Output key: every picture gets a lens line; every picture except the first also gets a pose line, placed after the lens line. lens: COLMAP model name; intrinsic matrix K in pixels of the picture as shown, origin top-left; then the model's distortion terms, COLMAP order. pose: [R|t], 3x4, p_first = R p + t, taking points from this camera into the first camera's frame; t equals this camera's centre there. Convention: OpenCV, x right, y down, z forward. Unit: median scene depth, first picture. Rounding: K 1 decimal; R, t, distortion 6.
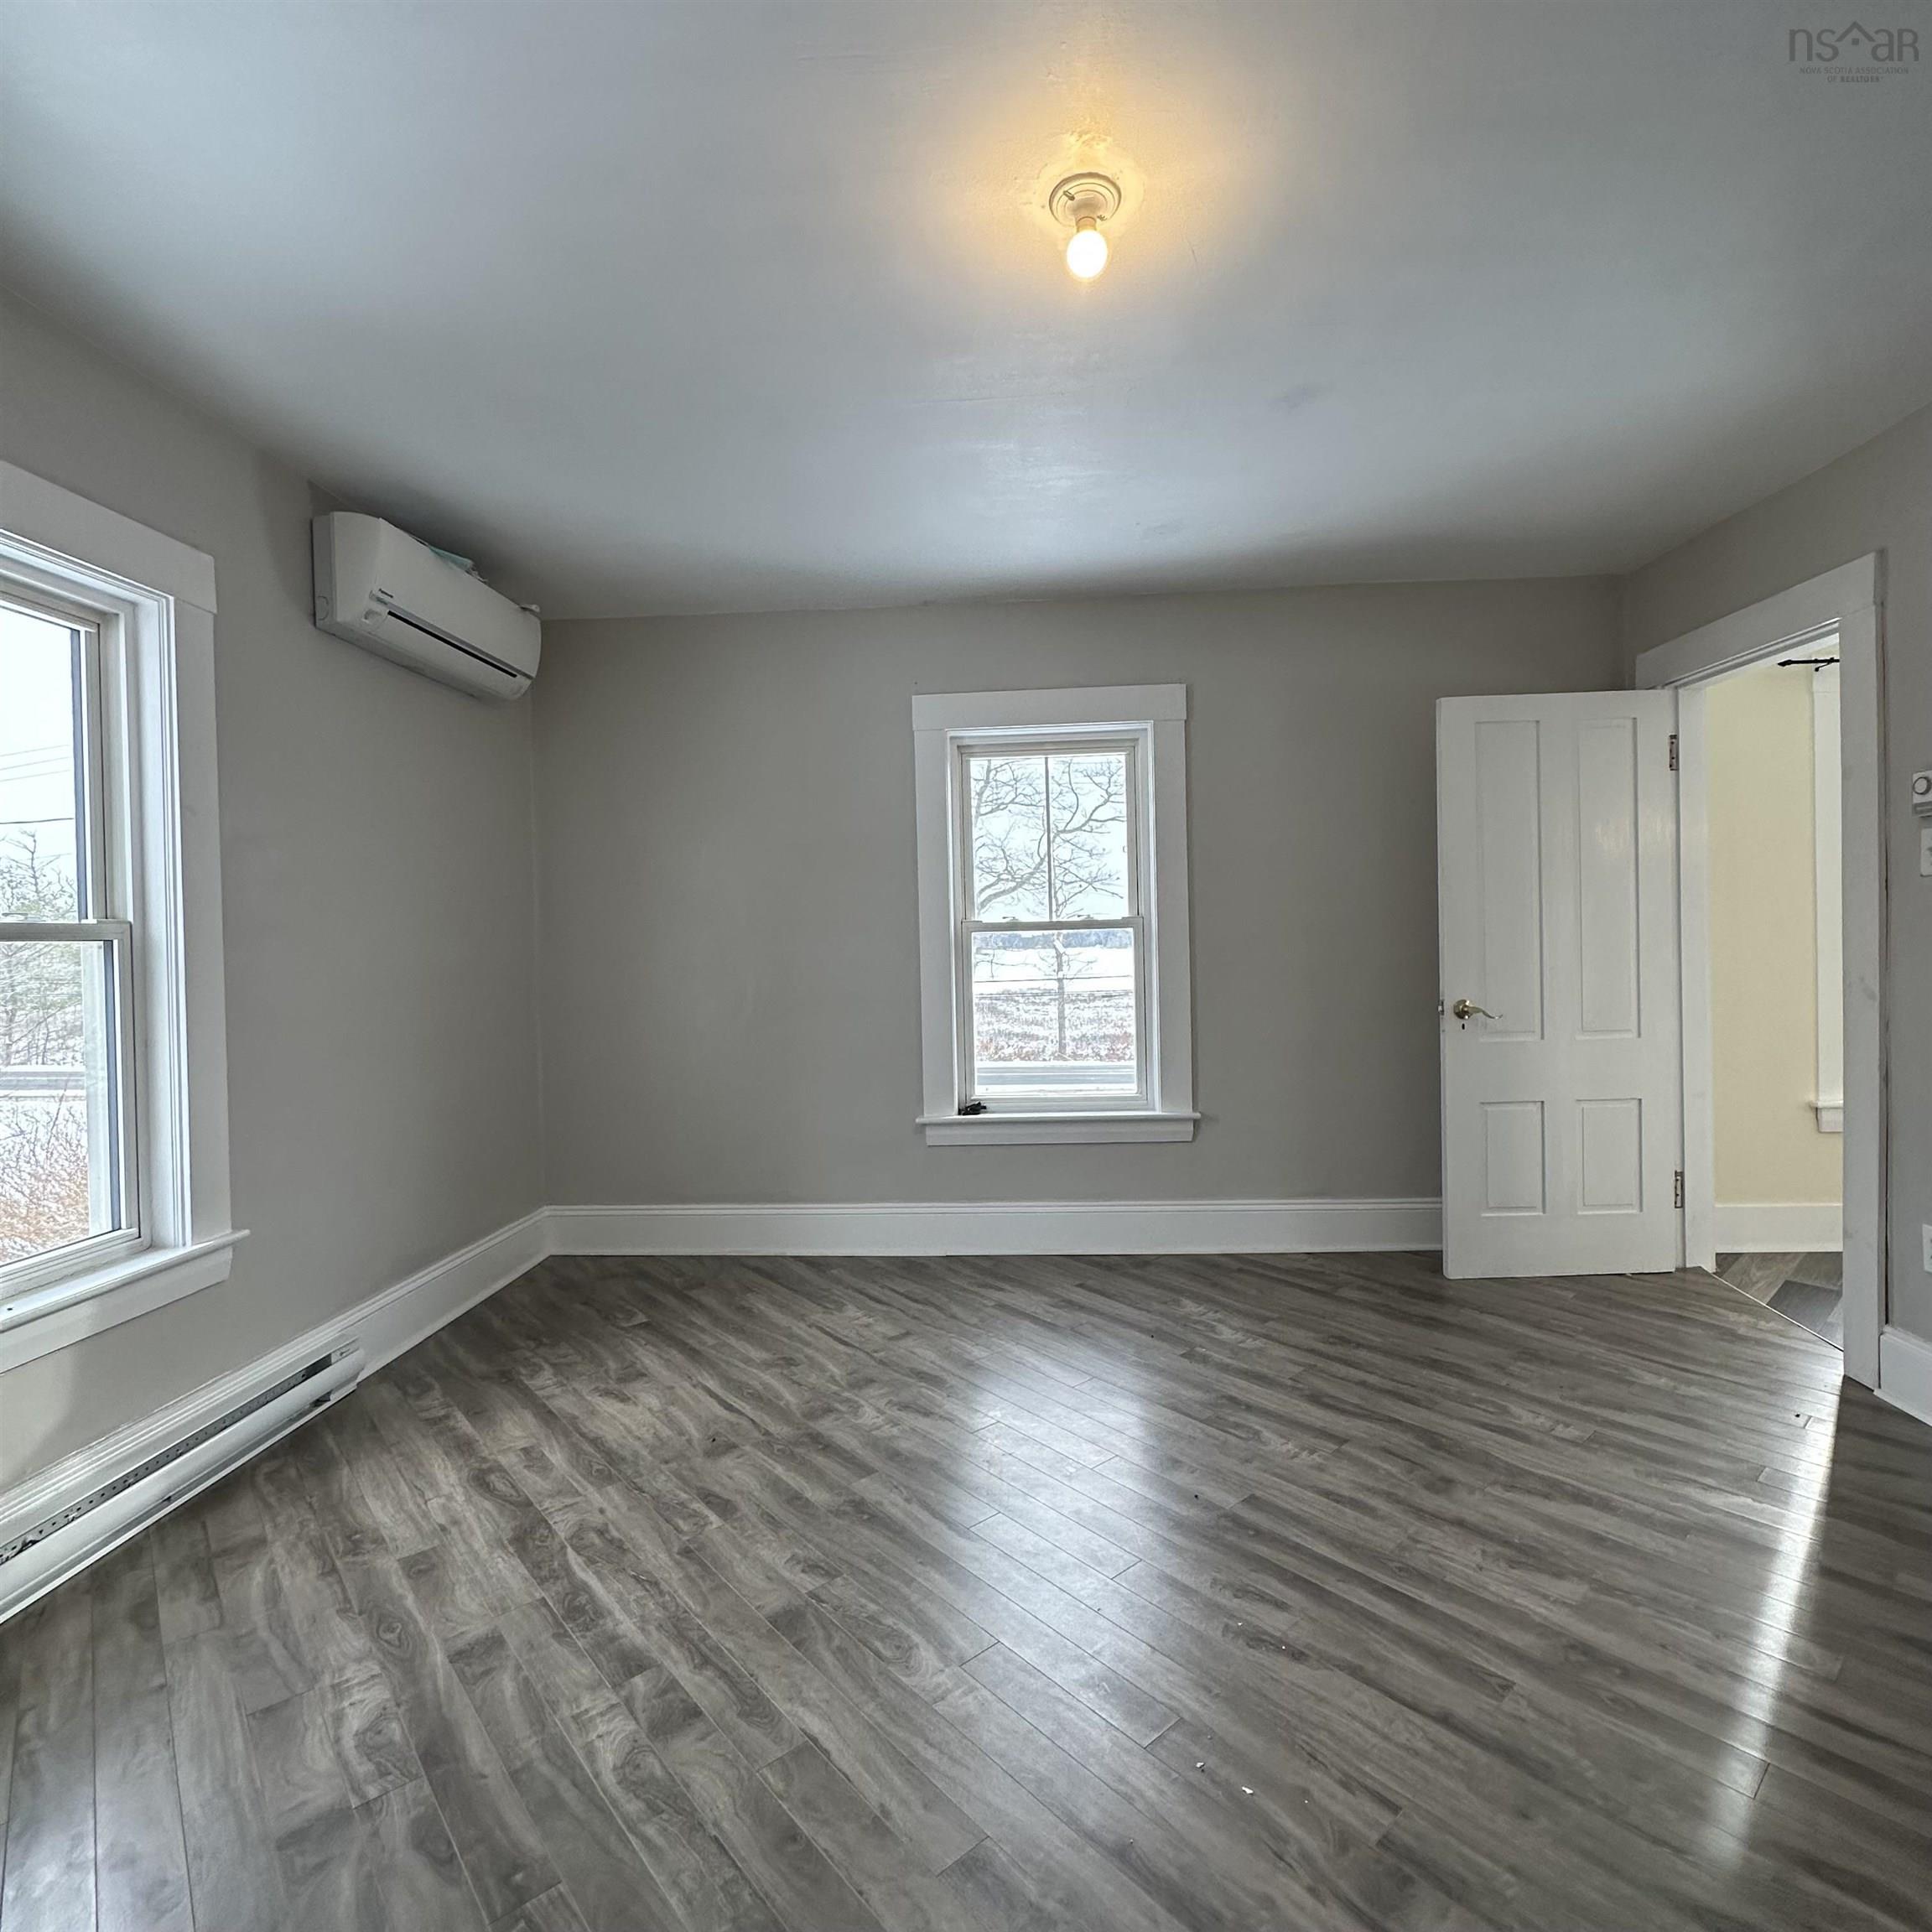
lens RADIAL K [[1022.4, 0, 968.4], [0, 1022.4, 963.3], [0, 0, 1]] dist [-0.003643, 0.000089]
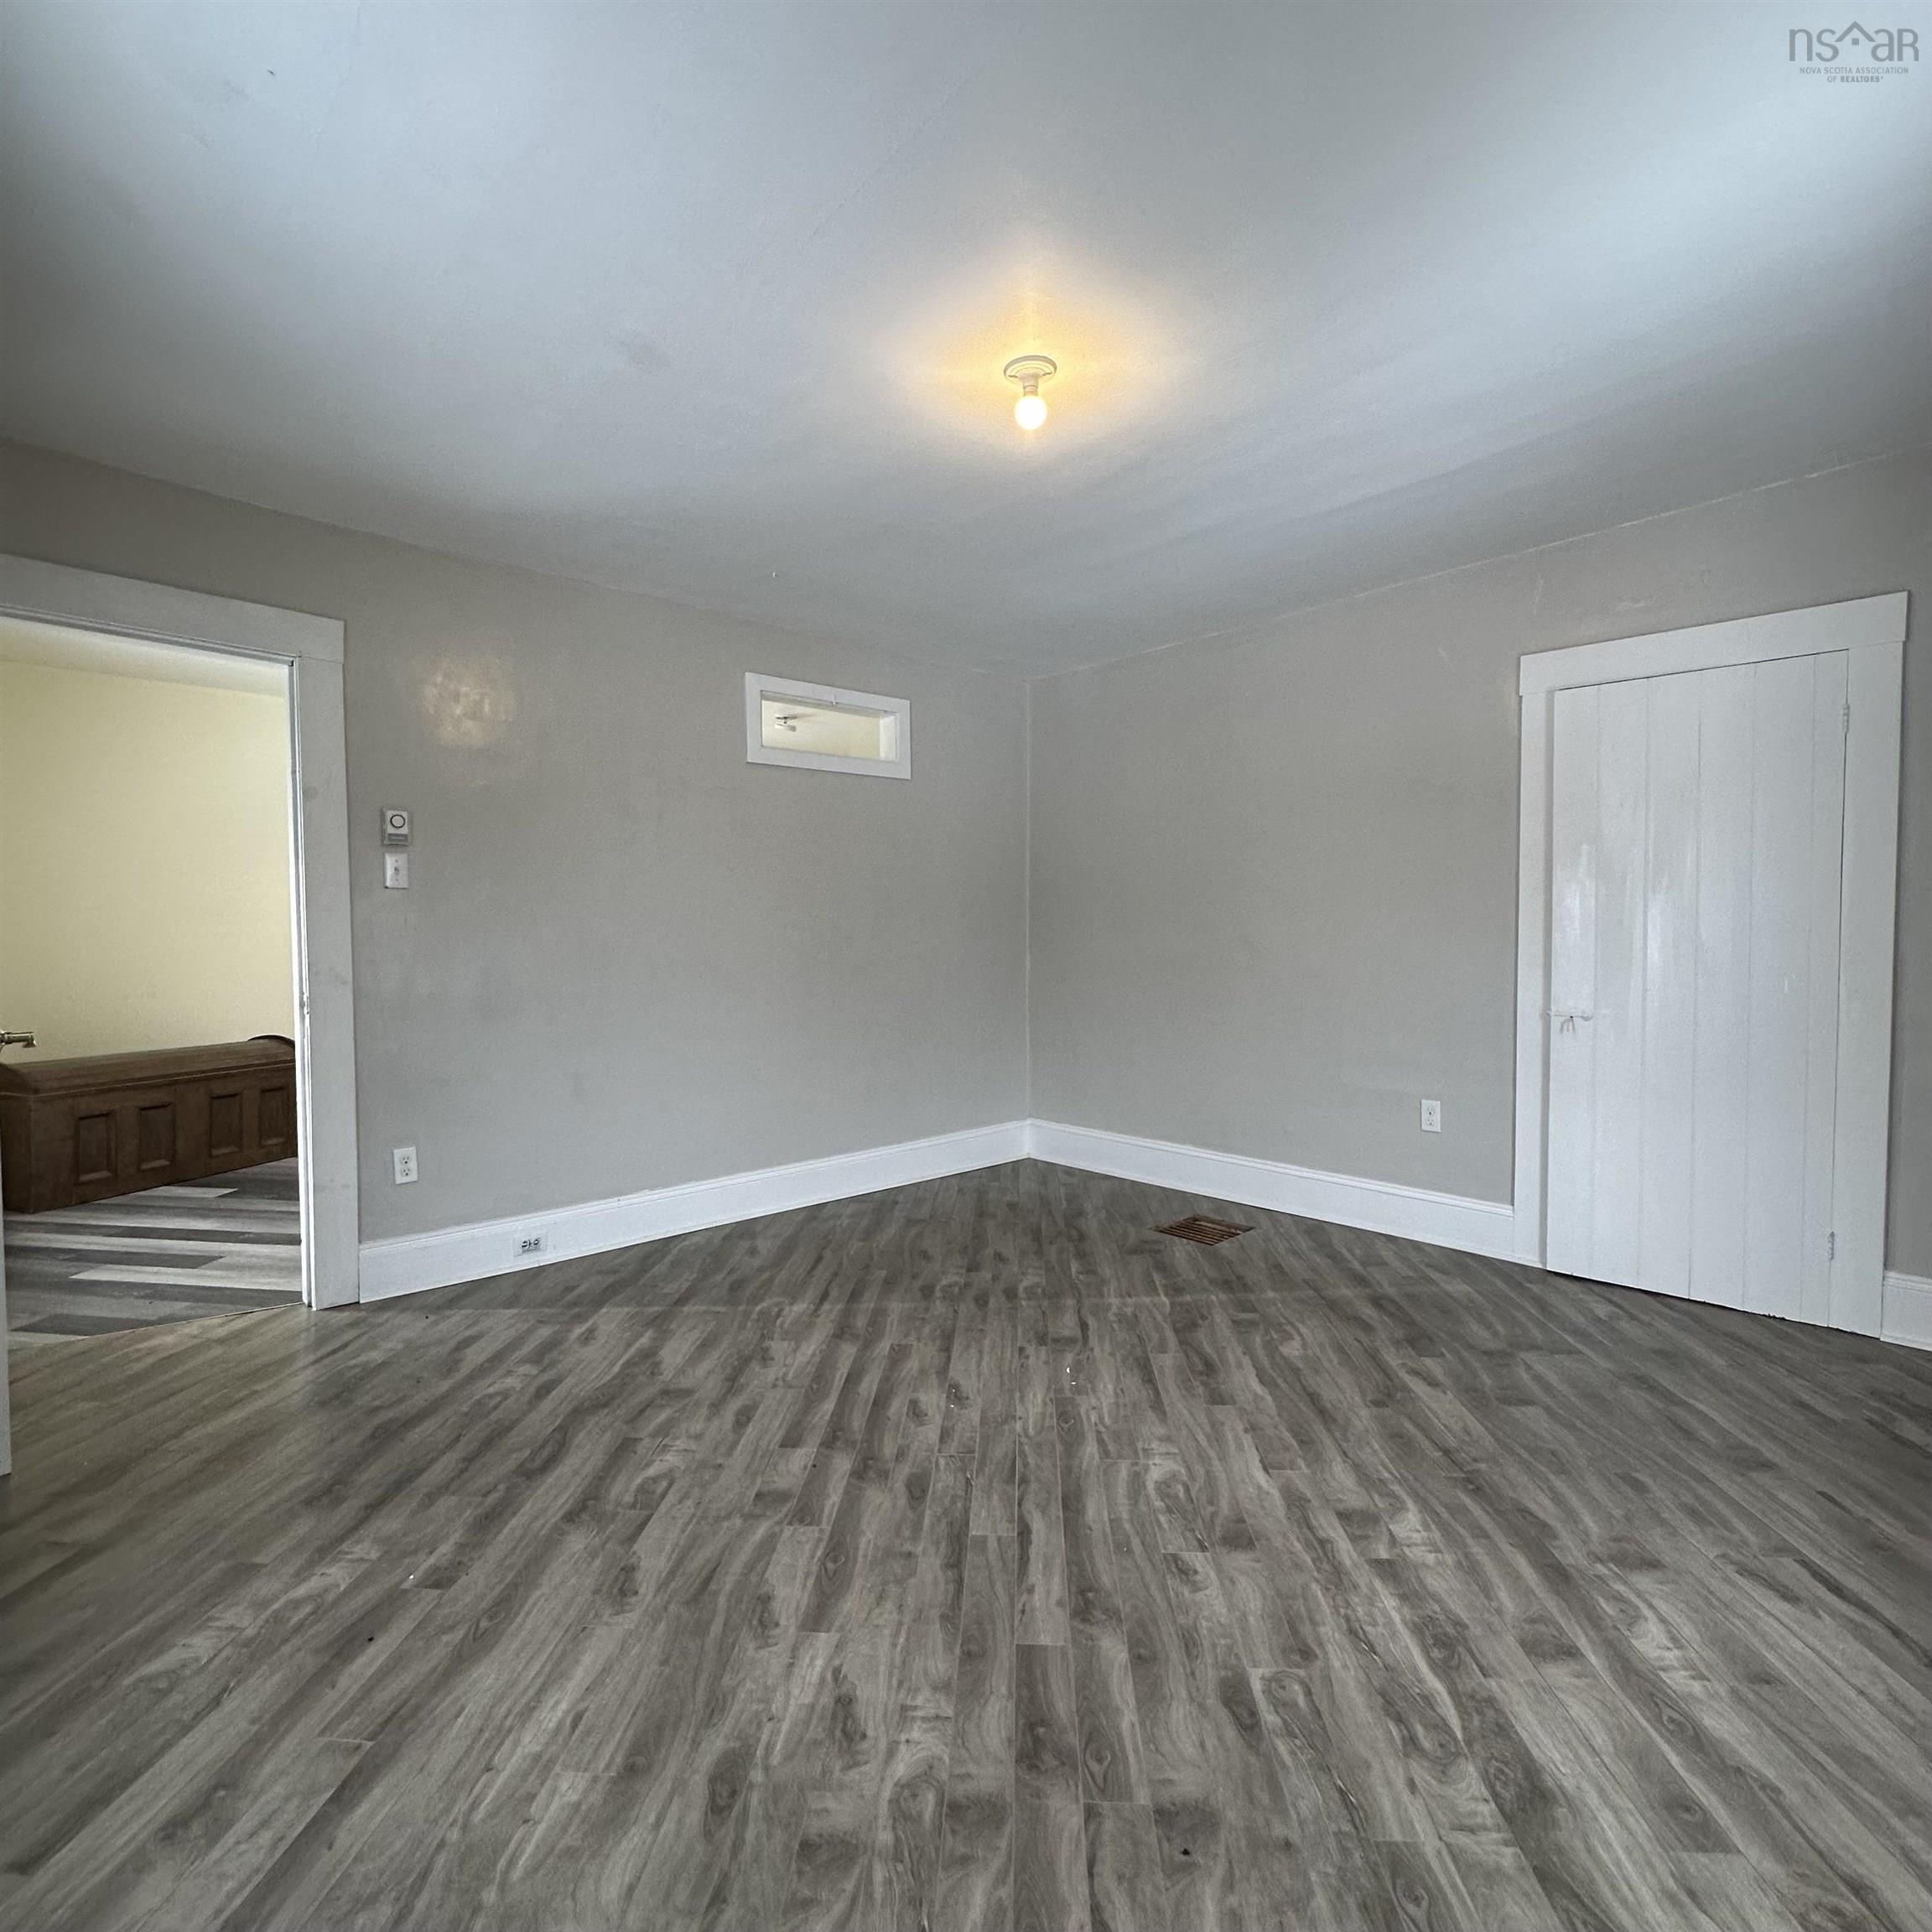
lens RADIAL K [[1022.4, 0, 968.4], [0, 1022.4, 963.3], [0, 0, 1]] dist [-0.003643, 0.000089]
pose [[-0.719628, 0.003557, 0.694350, -0.658691], [0.029544, 0.999238, 0.025500, 0.000583], [-0.693731, 0.038865, -0.719185, 1.777404]]
